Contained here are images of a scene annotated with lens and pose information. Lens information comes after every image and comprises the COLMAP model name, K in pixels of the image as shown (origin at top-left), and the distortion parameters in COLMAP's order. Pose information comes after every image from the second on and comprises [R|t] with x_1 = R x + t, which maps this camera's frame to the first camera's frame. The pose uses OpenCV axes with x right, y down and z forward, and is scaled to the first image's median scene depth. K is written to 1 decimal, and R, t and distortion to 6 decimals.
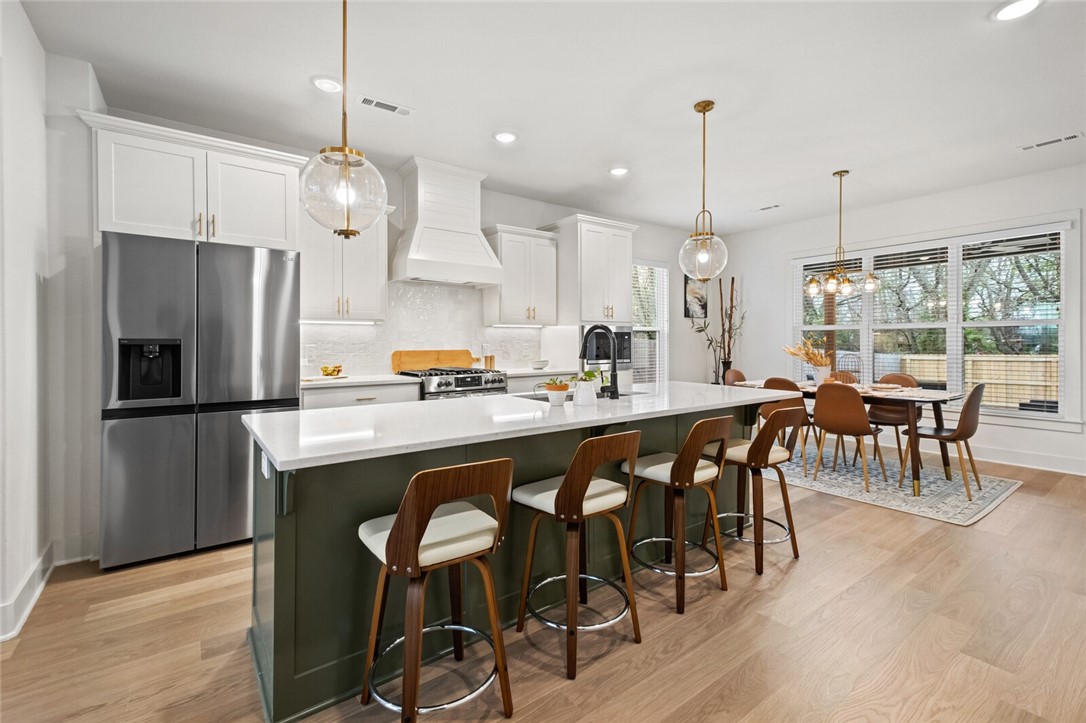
lens RADIAL K [[480.4, 0, 548.4], [0, 480.4, 340.3], [0, 0, 1]] dist [0.018756, -0.000013]
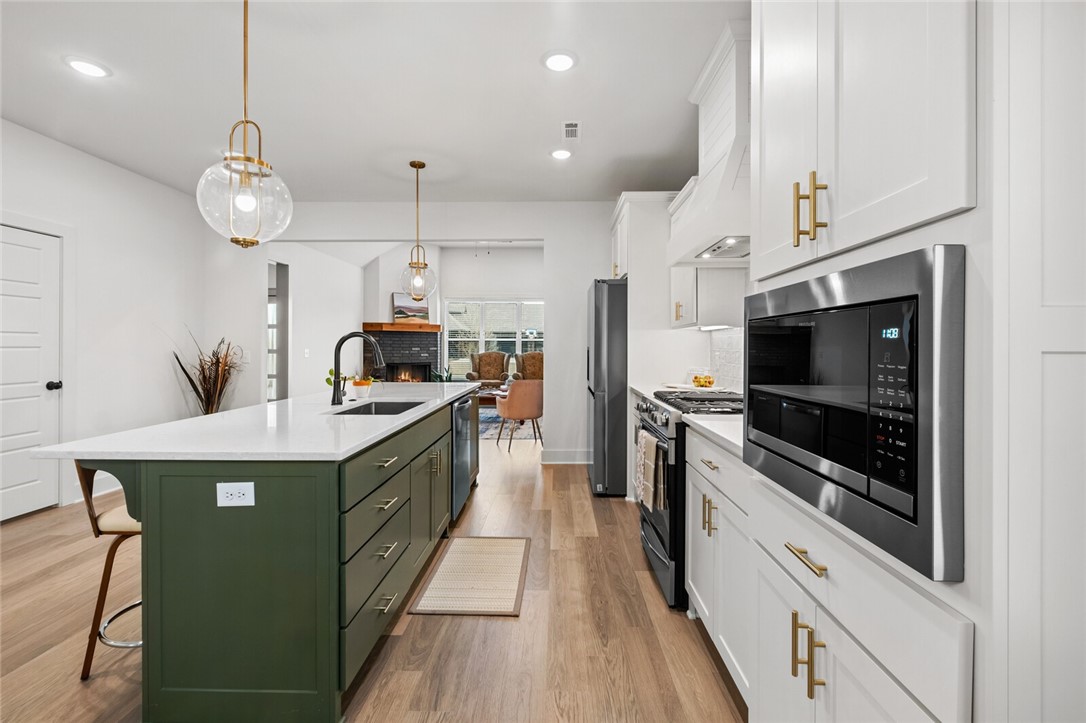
lens RADIAL K [[482.4, 0, 547.6], [0, 482.4, 346.1], [0, 0, 1]] dist [0.001878, -0.000118]
pose [[-0.617237, -0.002872, -0.786772, 0.381771], [-0.003864, 0.999992, -0.000619, -0.002510], [0.786768, 0.002658, -0.617244, 1.132864]]
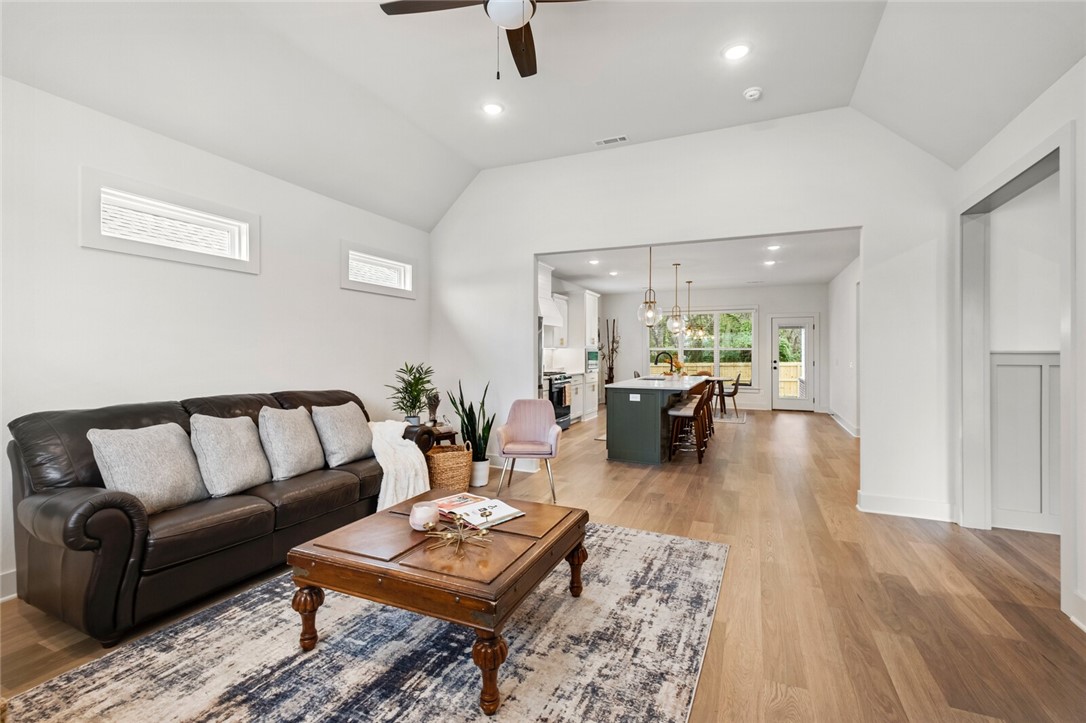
lens RADIAL K [[482.4, 0, 547.6], [0, 482.4, 346.1], [0, 0, 1]] dist [0.001878, -0.000118]
pose [[0.865726, 0.008694, 0.500443, -1.049307], [-0.003017, 0.999922, -0.012152, -0.017947], [-0.500510, 0.009010, 0.865684, -0.581110]]
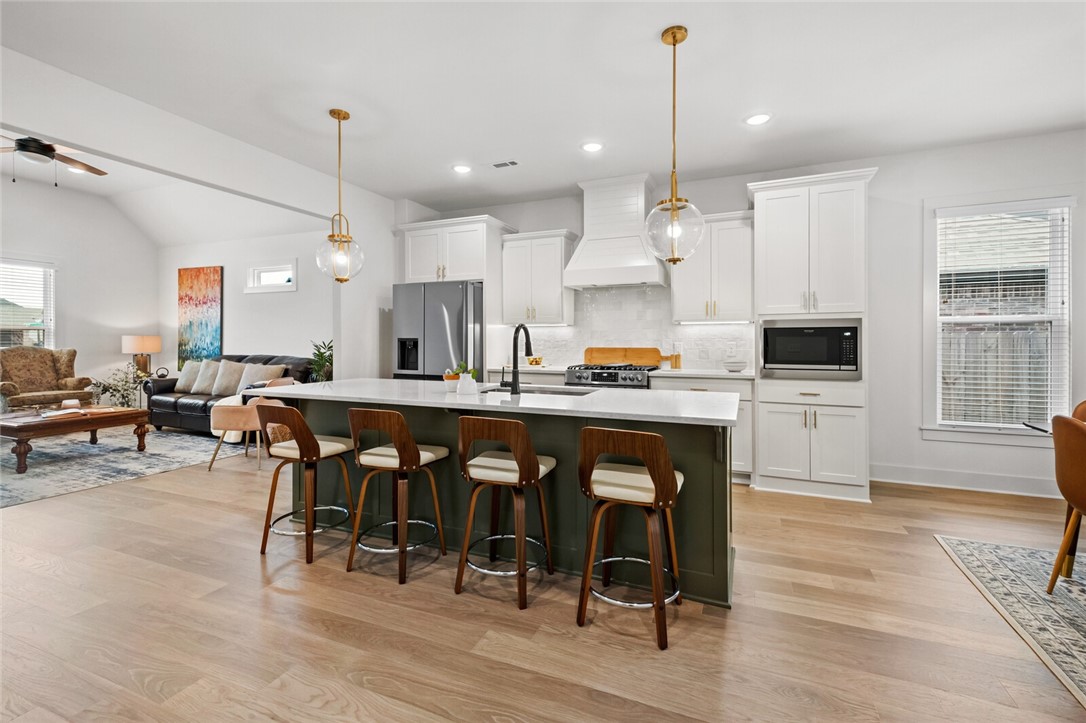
lens RADIAL K [[480.4, 0, 548.4], [0, 480.4, 340.3], [0, 0, 1]] dist [0.018756, -0.000013]
pose [[0.507975, 0.001972, -0.861370, 0.615487], [0.000536, 0.999996, 0.002606, 0.000732], [0.861372, -0.001786, 0.507972, 0.299882]]
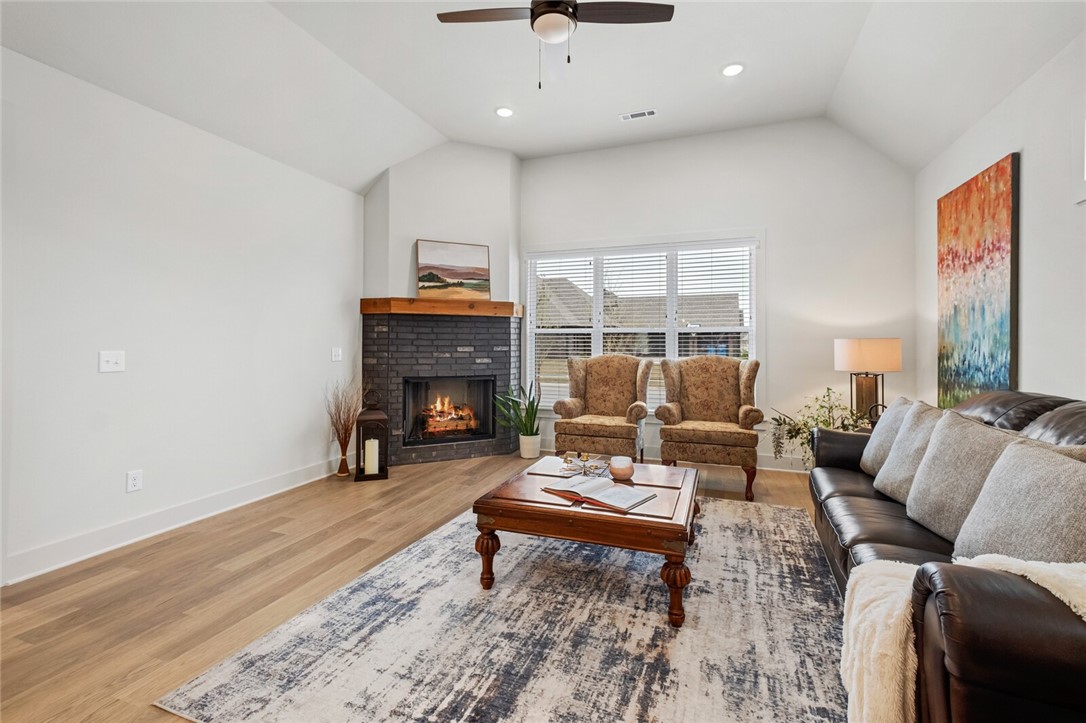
lens RADIAL K [[482.4, 0, 547.6], [0, 482.4, 346.1], [0, 0, 1]] dist [0.001878, -0.000118]
pose [[-0.835280, -0.000308, -0.549825, -0.501122], [-0.001456, 0.999998, 0.001652, 0.001282], [0.549823, 0.002180, -0.835278, 0.368779]]
